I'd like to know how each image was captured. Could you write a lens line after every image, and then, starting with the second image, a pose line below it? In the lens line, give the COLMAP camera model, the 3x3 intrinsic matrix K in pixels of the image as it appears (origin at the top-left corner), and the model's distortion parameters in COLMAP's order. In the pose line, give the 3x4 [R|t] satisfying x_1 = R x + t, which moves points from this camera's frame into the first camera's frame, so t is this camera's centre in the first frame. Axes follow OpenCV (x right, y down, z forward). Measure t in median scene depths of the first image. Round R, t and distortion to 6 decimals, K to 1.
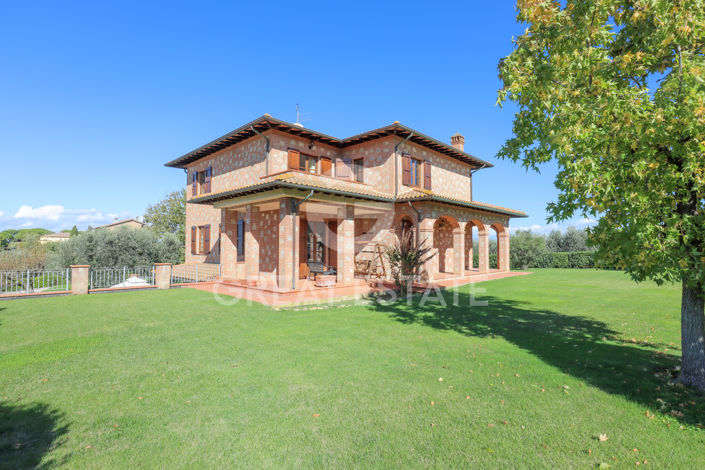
lens RADIAL K [[354.3, 0, 353.1], [0, 354.3, 237.4], [0, 0, 1]] dist [-0.044355, 0.010778]
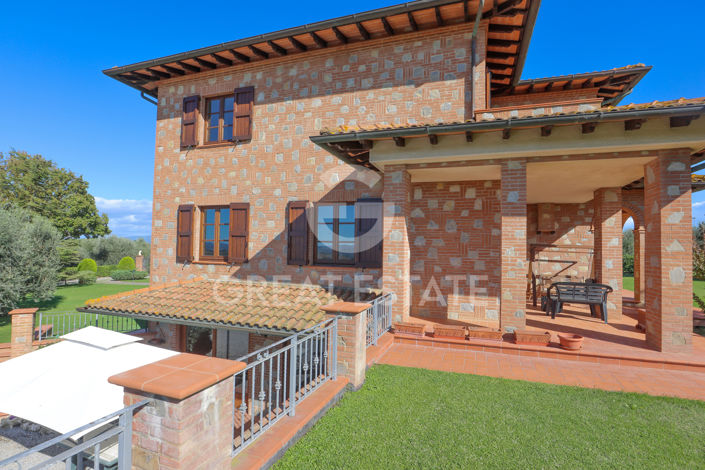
lens RADIAL K [[354.3, 0, 353.1], [0, 354.3, 237.4], [0, 0, 1]] dist [-0.044355, 0.010778]
pose [[0.907535, 0.028754, 0.418990, -0.578240], [-0.029717, 0.999549, -0.004229, 0.010630], [-0.418923, -0.008613, 0.907981, 0.595794]]
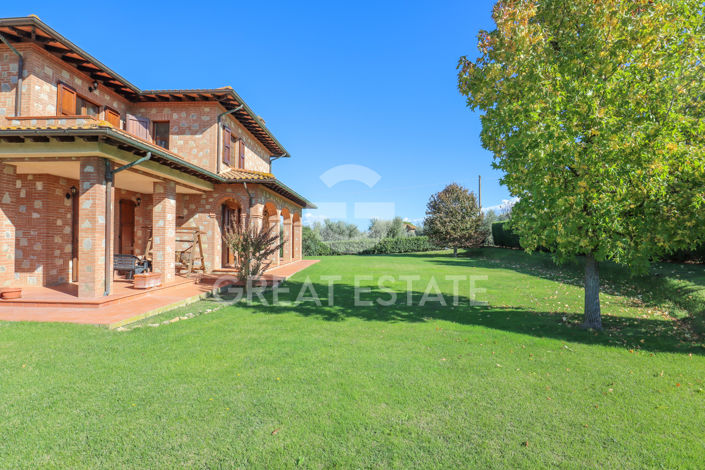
lens RADIAL K [[354.3, 0, 353.1], [0, 354.3, 237.4], [0, 0, 1]] dist [-0.044355, 0.010778]
pose [[0.736813, 0.005892, 0.676071, -0.208950], [-0.025638, 0.999486, 0.019230, 0.008196], [-0.675610, -0.031502, 0.736586, 0.156653]]
